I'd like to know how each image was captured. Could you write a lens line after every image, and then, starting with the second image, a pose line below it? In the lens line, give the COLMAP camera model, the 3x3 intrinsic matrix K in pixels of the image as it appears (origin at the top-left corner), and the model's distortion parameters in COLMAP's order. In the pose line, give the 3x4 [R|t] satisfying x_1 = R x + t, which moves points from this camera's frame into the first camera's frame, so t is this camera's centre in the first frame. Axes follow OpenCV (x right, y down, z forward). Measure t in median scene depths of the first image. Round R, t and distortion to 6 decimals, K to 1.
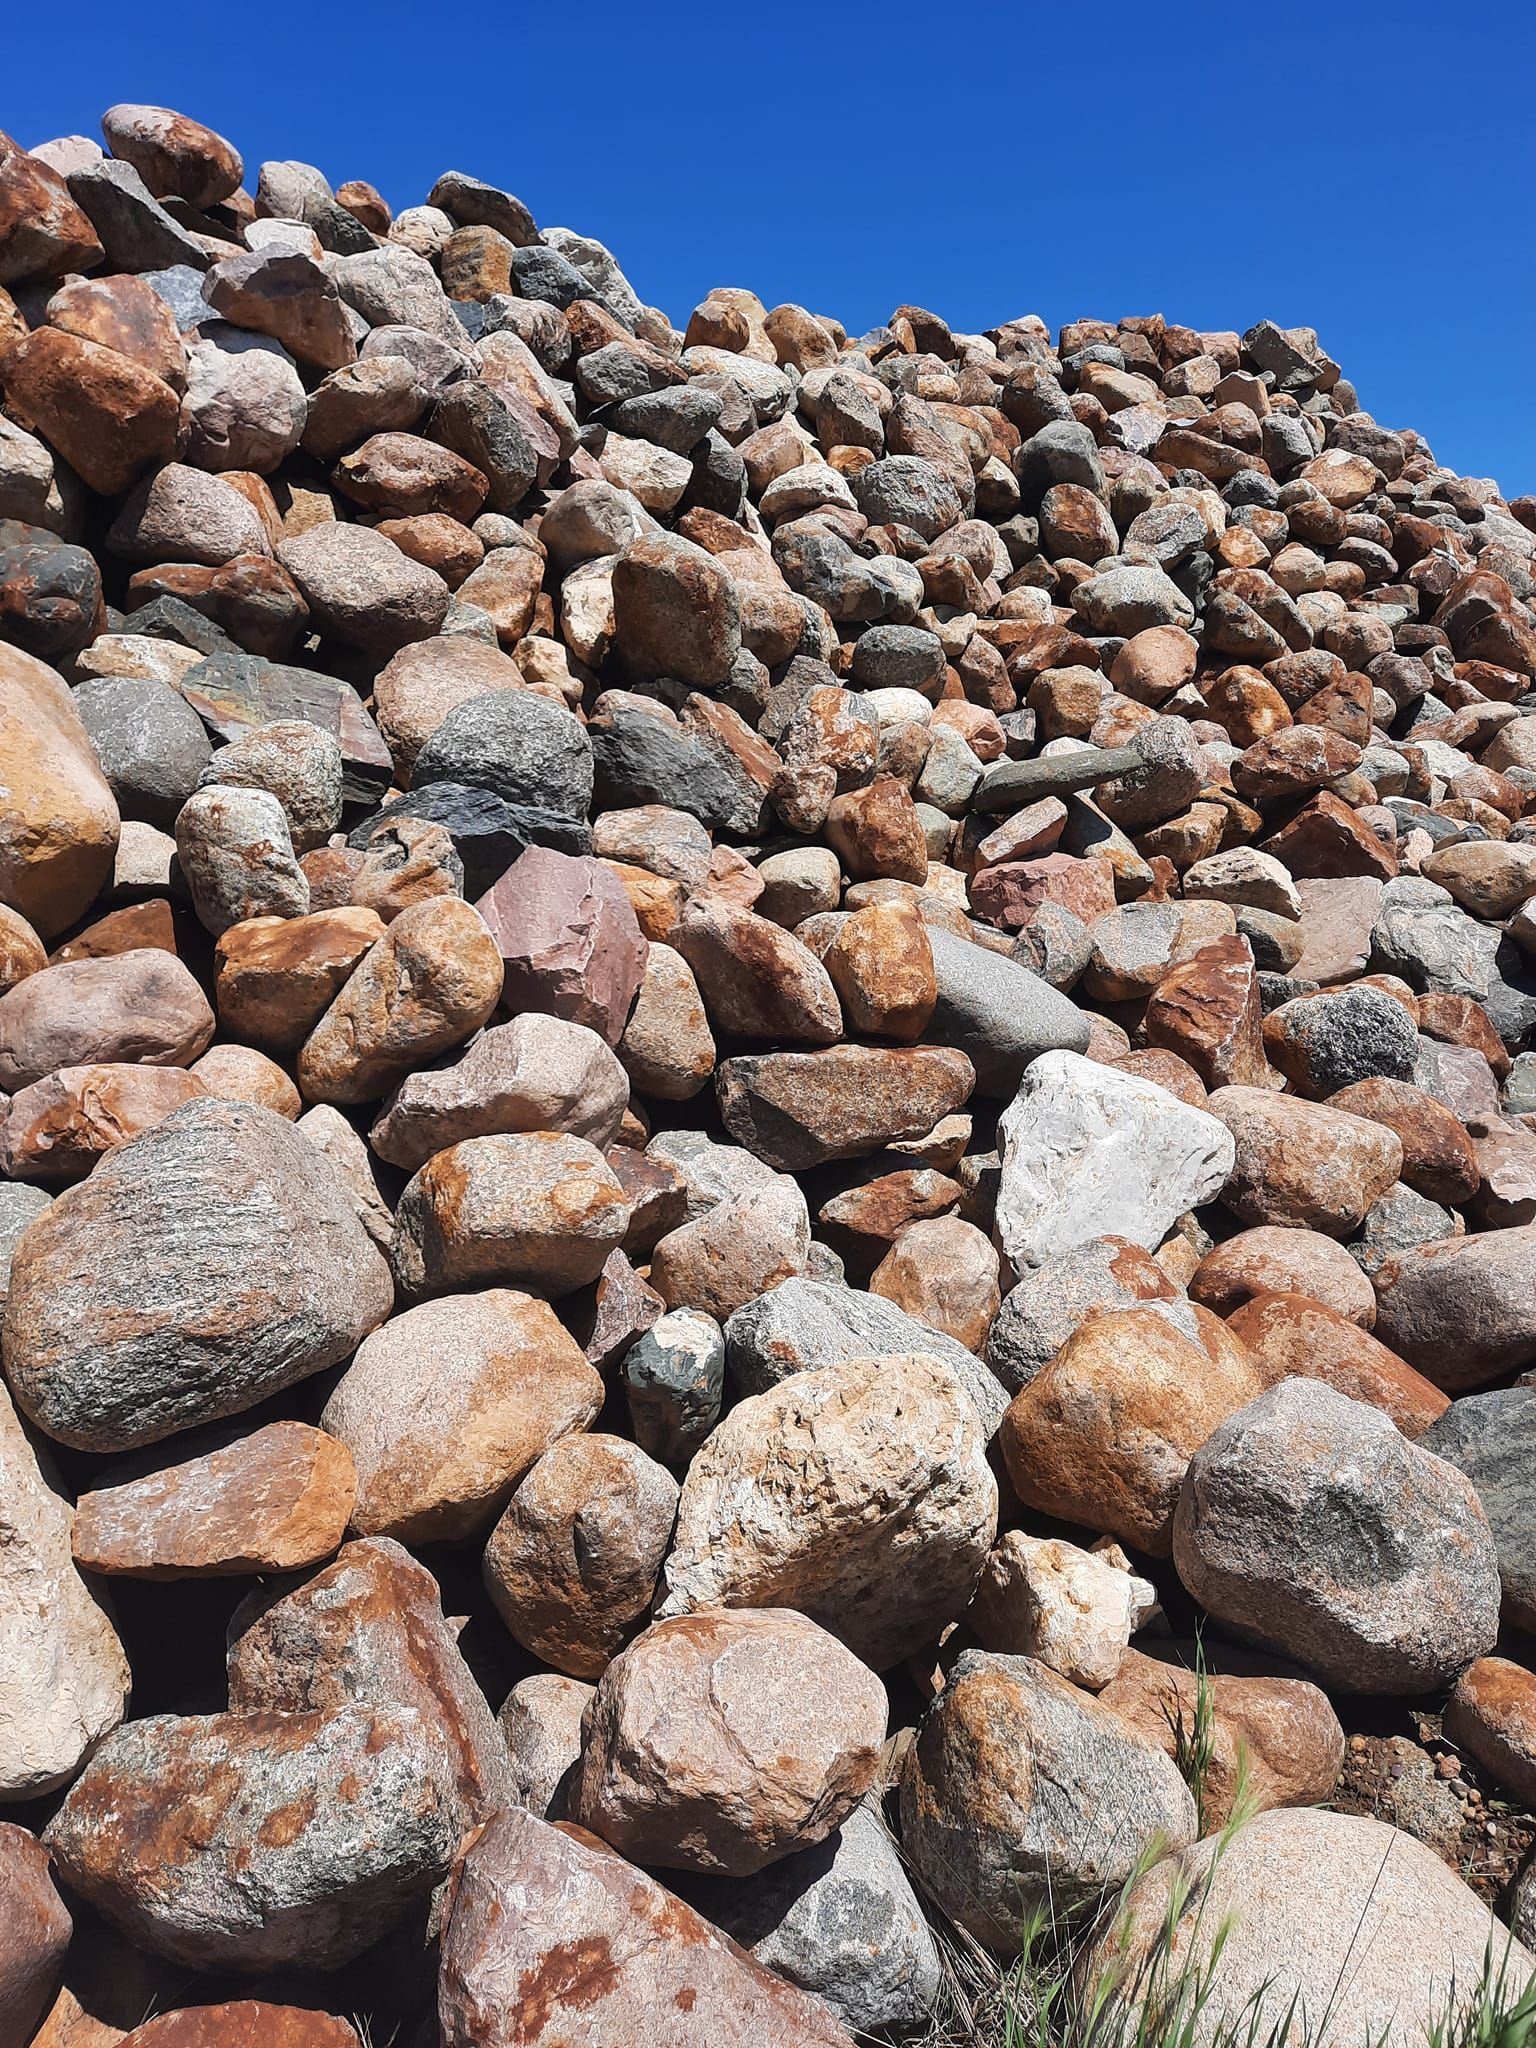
lens RADIAL K [[1464.4, 0, 768.0], [0, 1464.4, 1024.0], [0, 0, 1]] dist [0.066566, -0.067845]
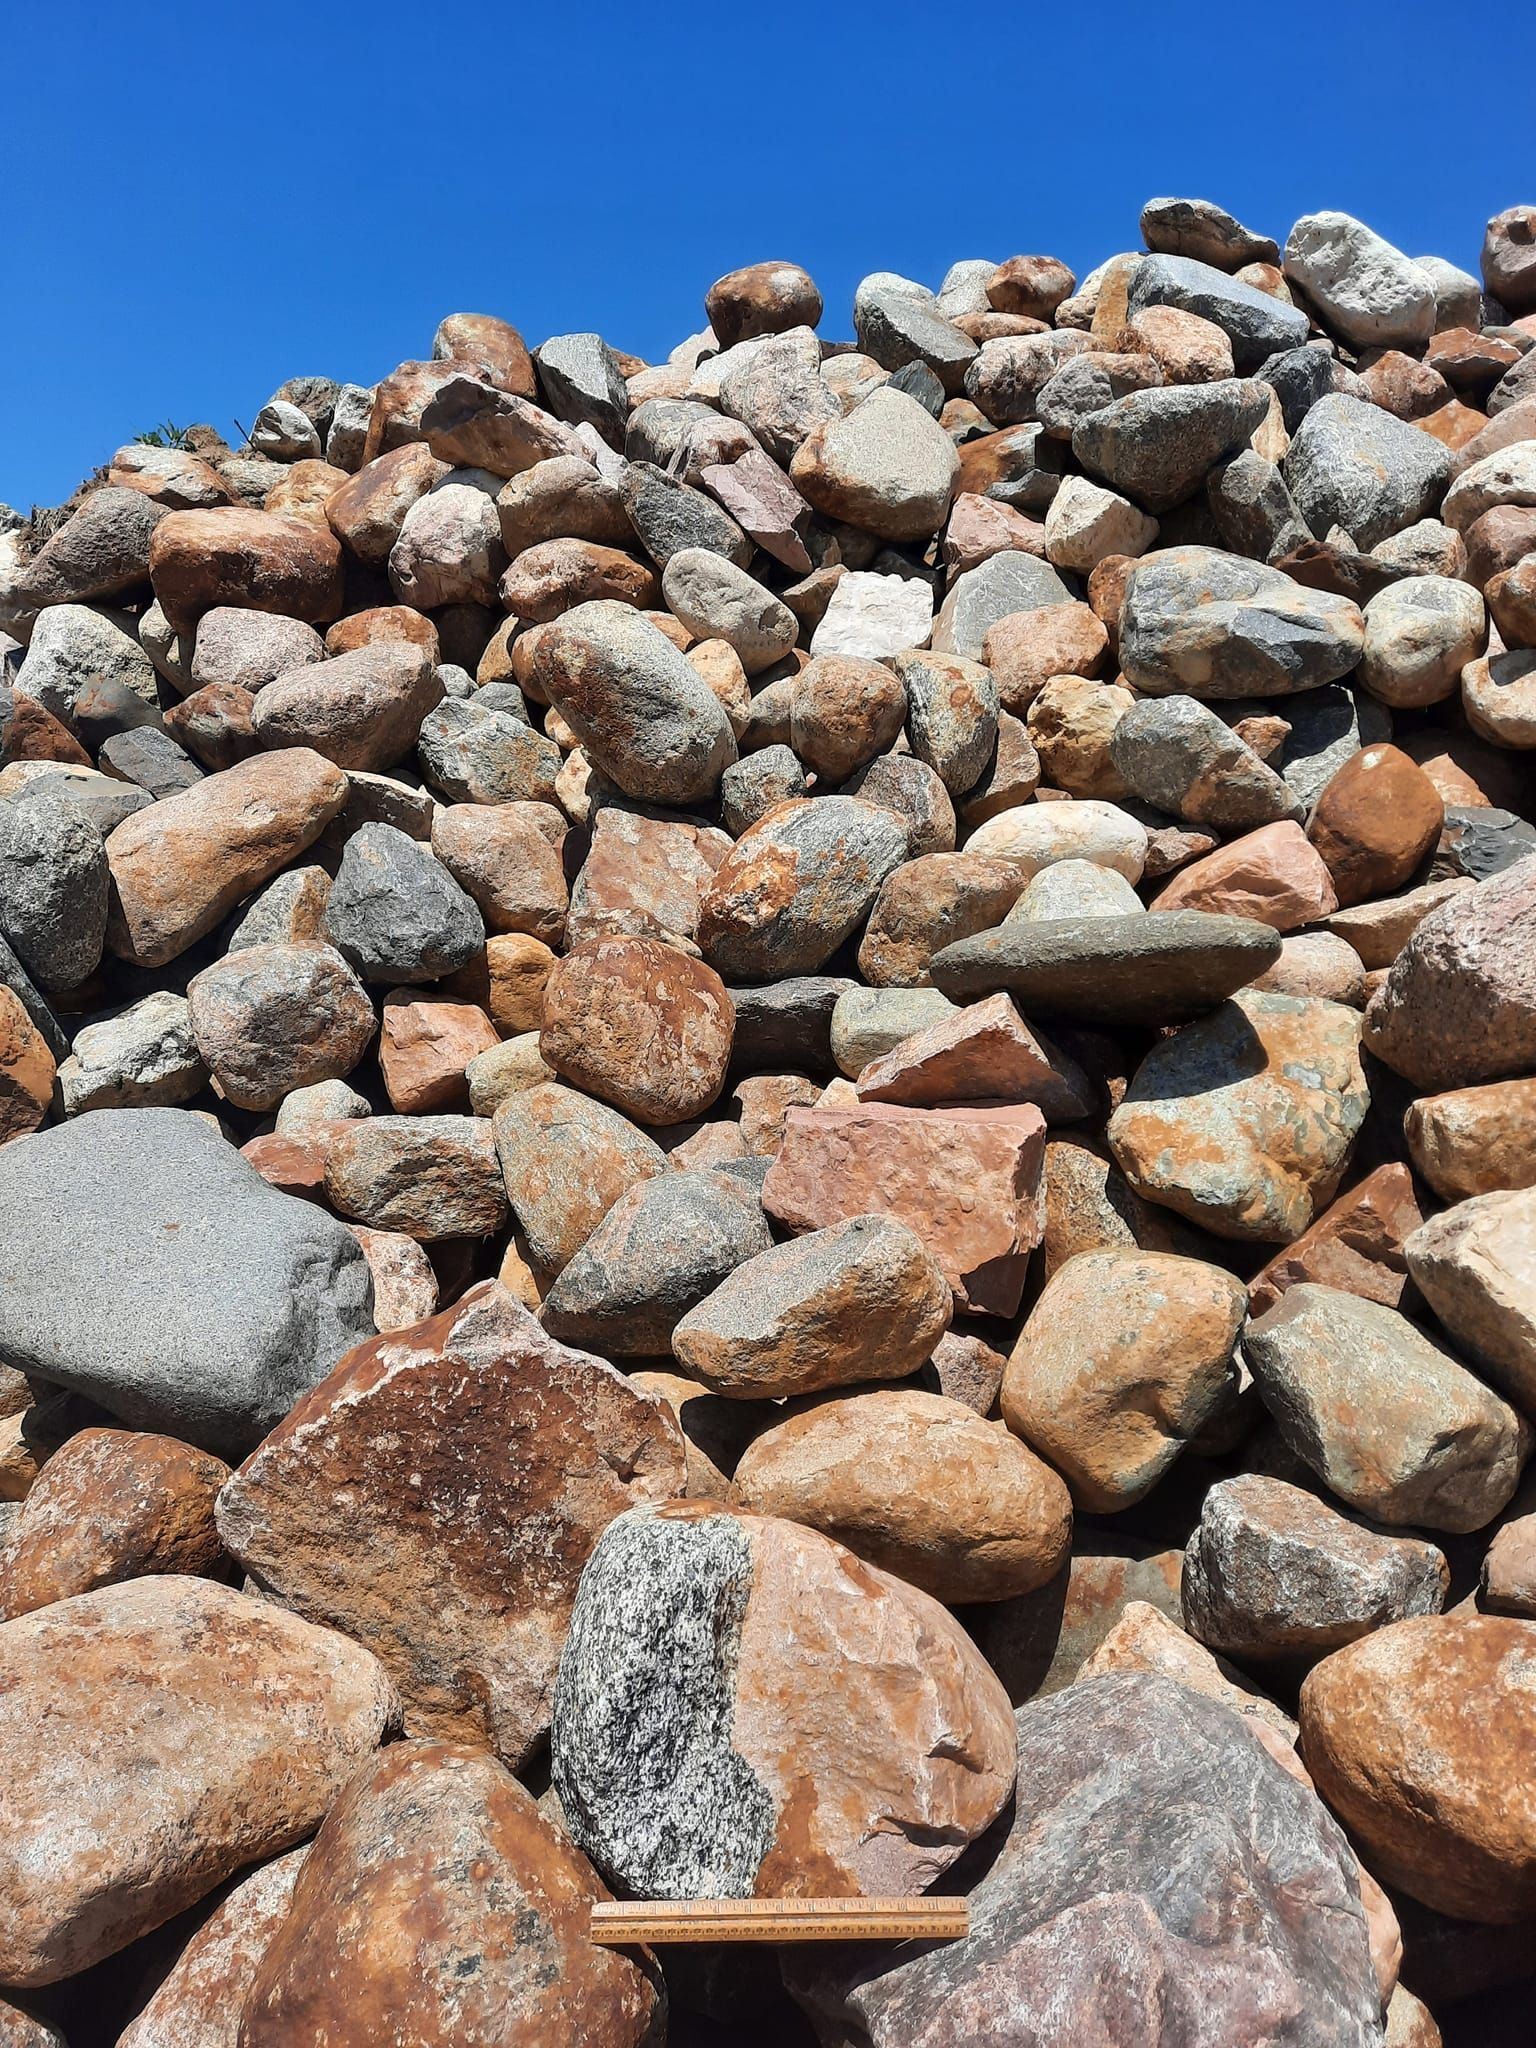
lens RADIAL K [[1464.4, 0, 768.0], [0, 1464.4, 1024.0], [0, 0, 1]] dist [0.066566, -0.067845]
pose [[0.470248, 0.106108, -0.876132, 0.598542], [-0.201541, 0.979424, 0.010445, -0.131210], [0.859213, 0.171665, 0.481958, 0.673118]]
